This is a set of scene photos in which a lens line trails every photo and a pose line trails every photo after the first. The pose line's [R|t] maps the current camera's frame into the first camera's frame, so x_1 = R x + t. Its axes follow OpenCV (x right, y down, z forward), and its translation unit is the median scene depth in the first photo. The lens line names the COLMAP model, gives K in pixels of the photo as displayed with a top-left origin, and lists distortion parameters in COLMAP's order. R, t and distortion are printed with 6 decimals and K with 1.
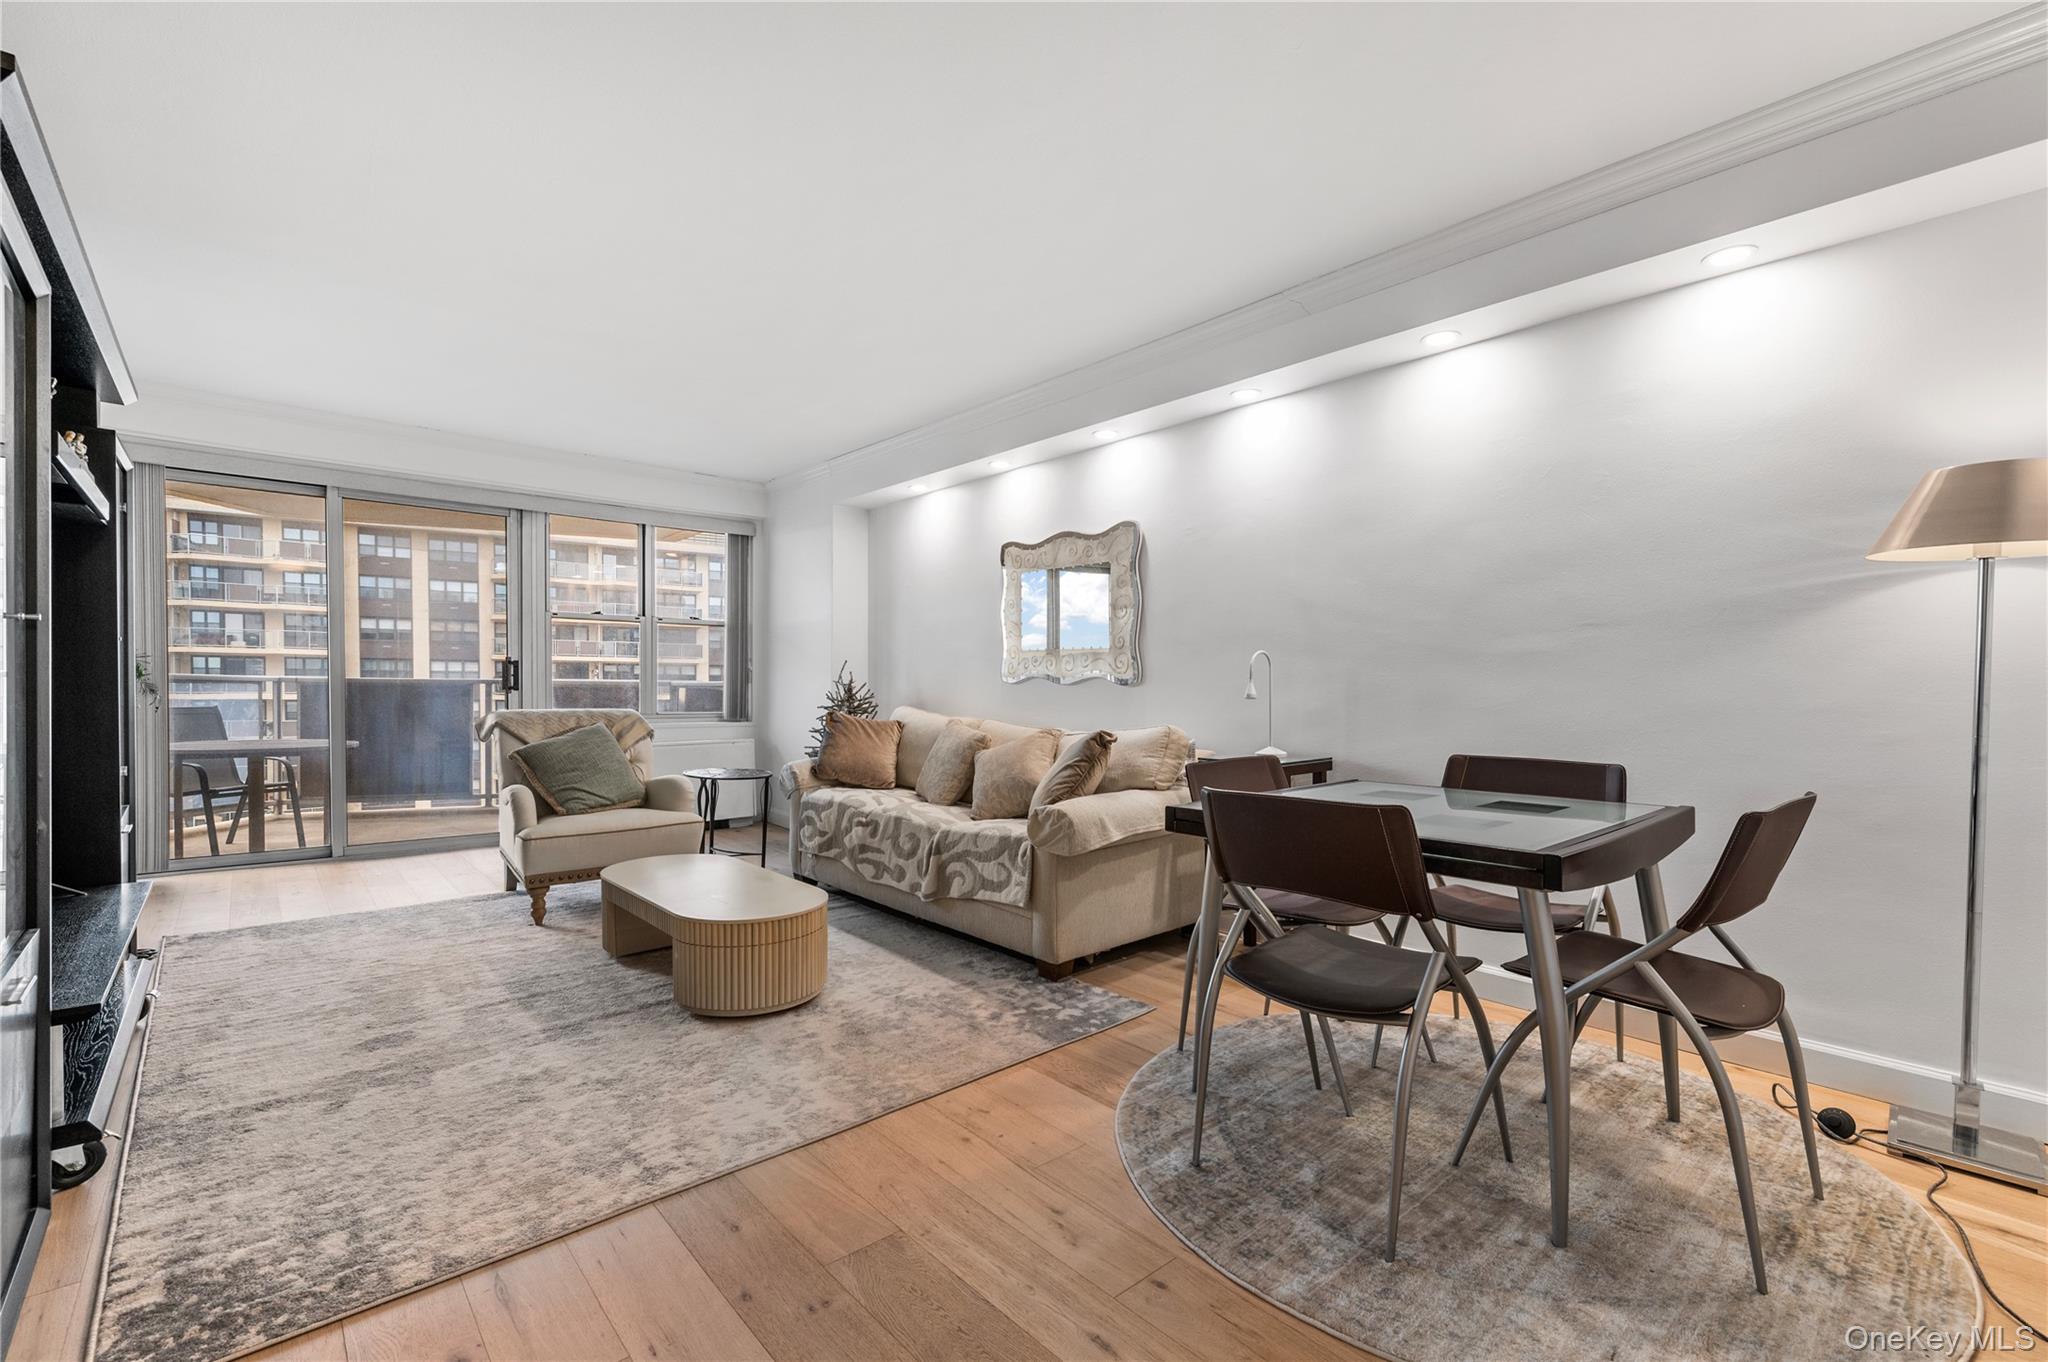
lens RADIAL K [[894.5, 0, 1032.1], [0, 894.5, 711.7], [0, 0, 1]] dist [0.001511, -0.000358]
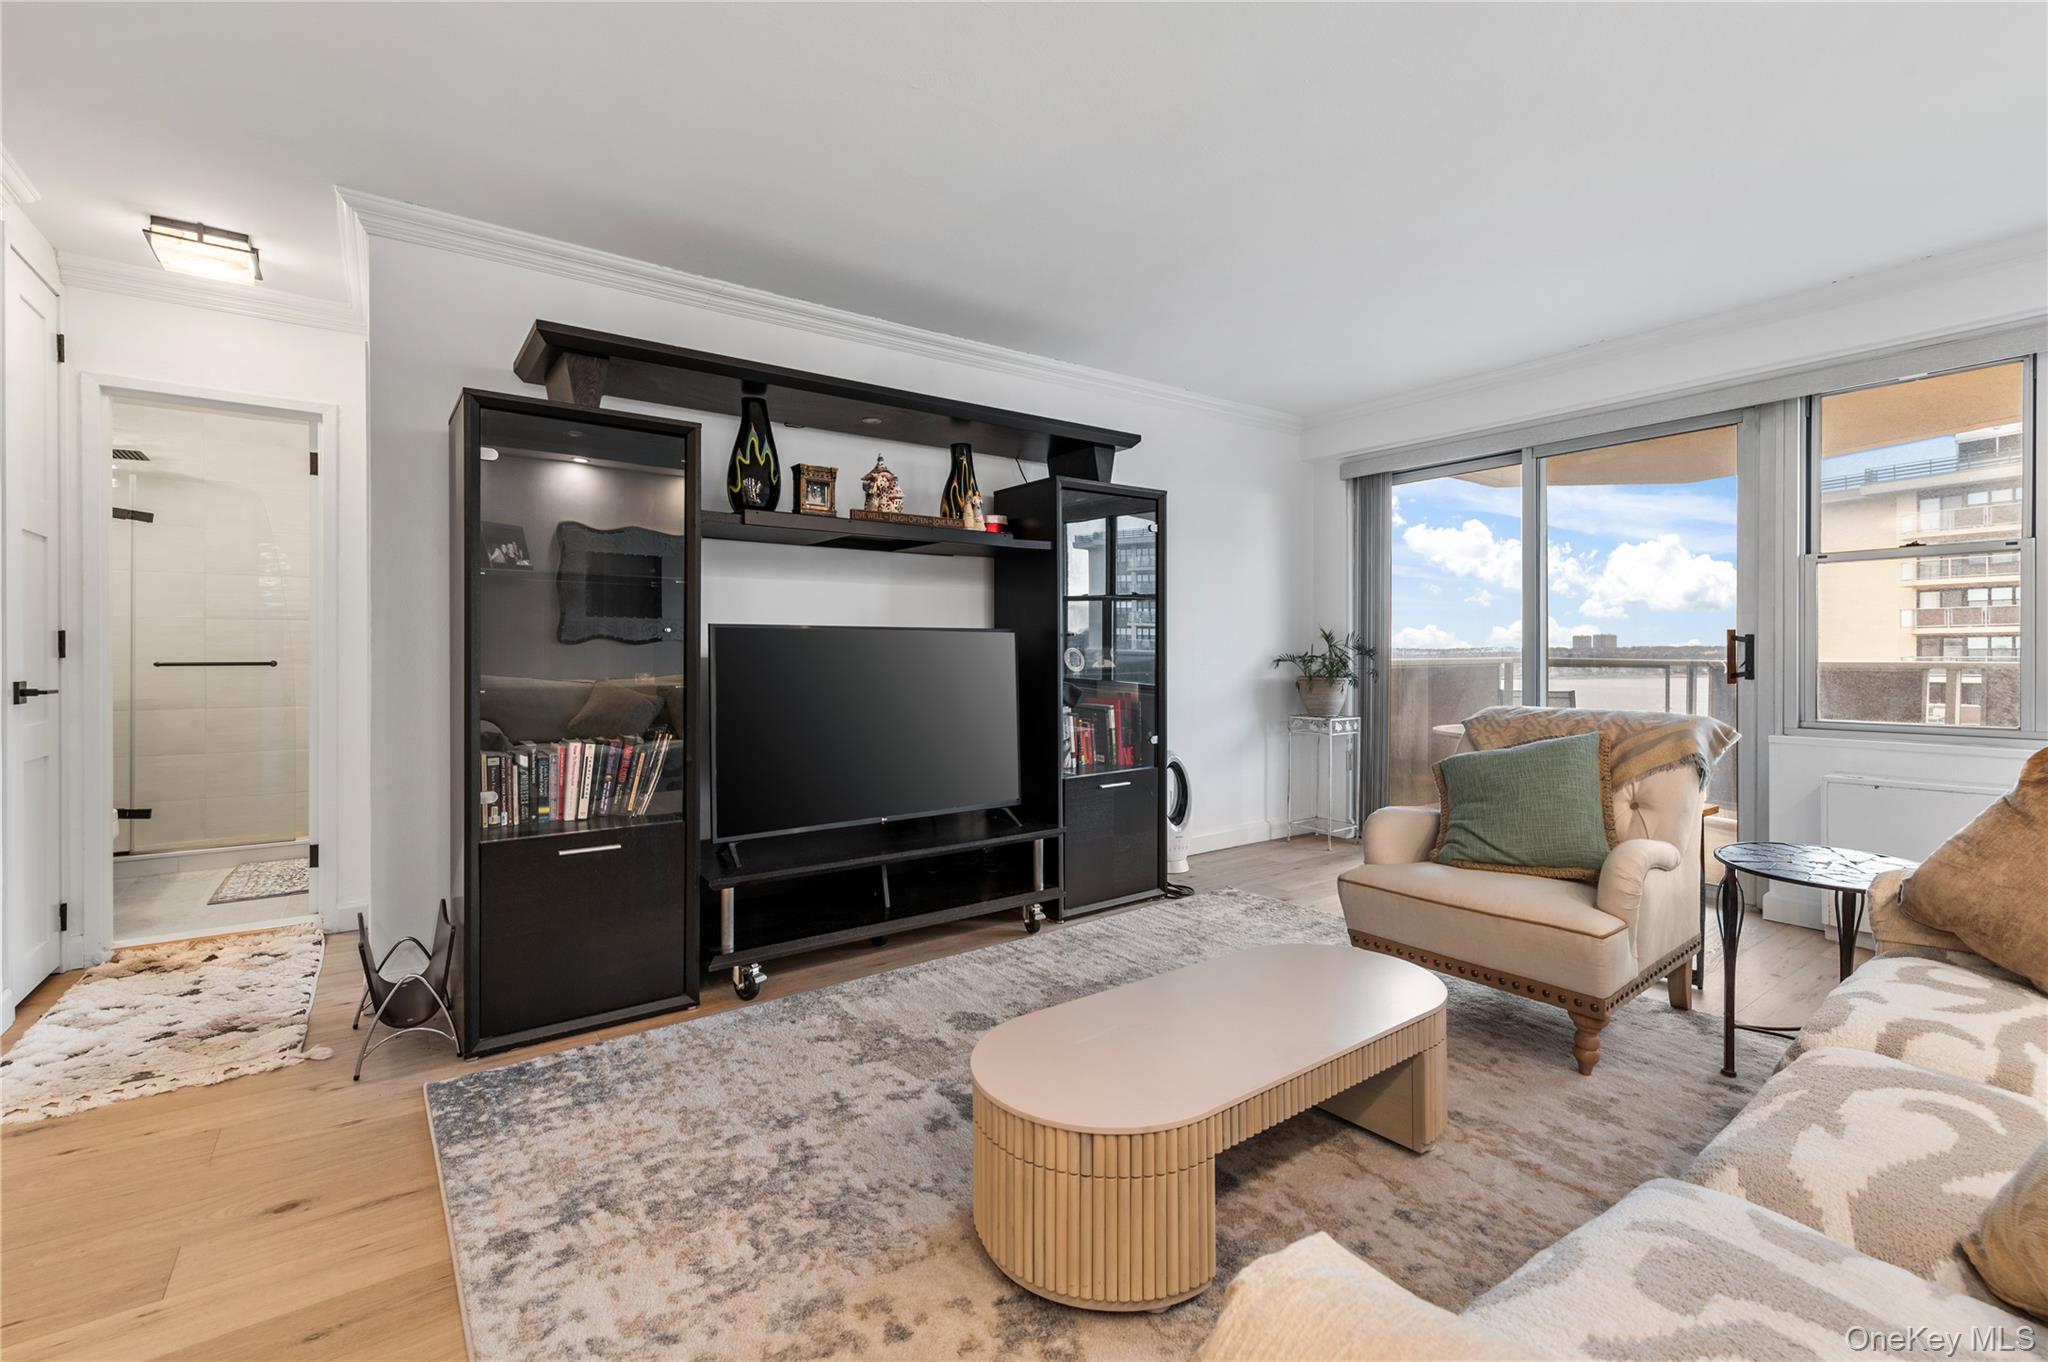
lens RADIAL K [[886.7, 0, 1029.8], [0, 886.7, 668.1], [0, 0, 1]] dist [0.001870, -0.000513]
pose [[-0.093596, 0.000447, -0.995610, 0.156724], [-0.028815, 0.999580, 0.003157, -0.022192], [0.995193, 0.028984, -0.093544, 0.642793]]
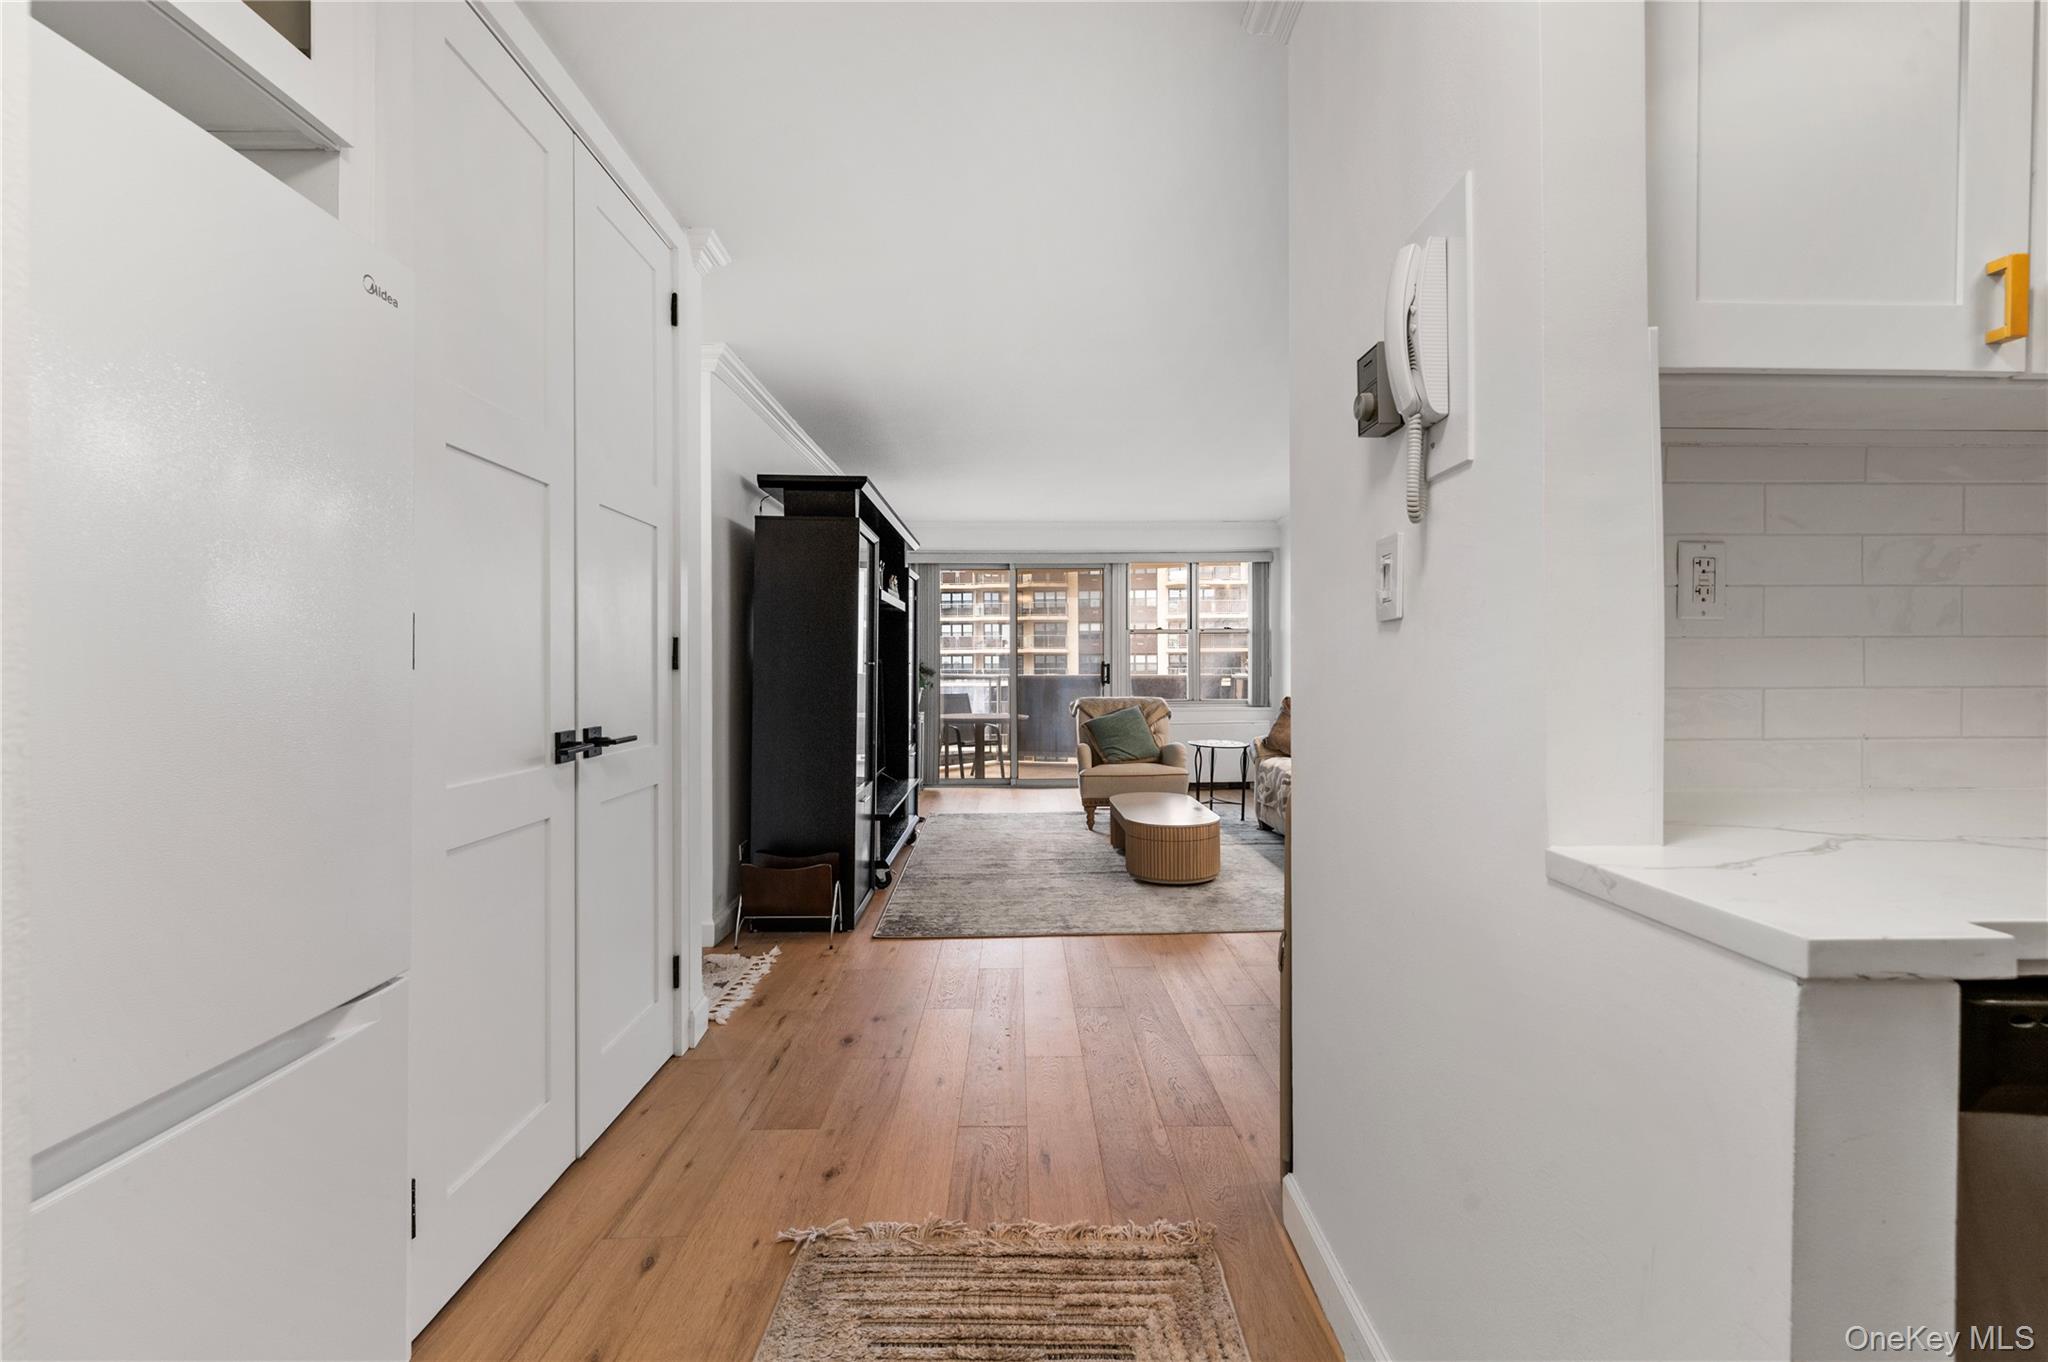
lens RADIAL K [[886.7, 0, 1029.8], [0, 886.7, 668.1], [0, 0, 1]] dist [0.001870, -0.000513]
pose [[0.760416, -0.013600, -0.649294, 0.343113], [-0.007816, 0.999517, -0.030090, -0.005348], [0.649389, 0.027956, 0.759942, -0.252116]]
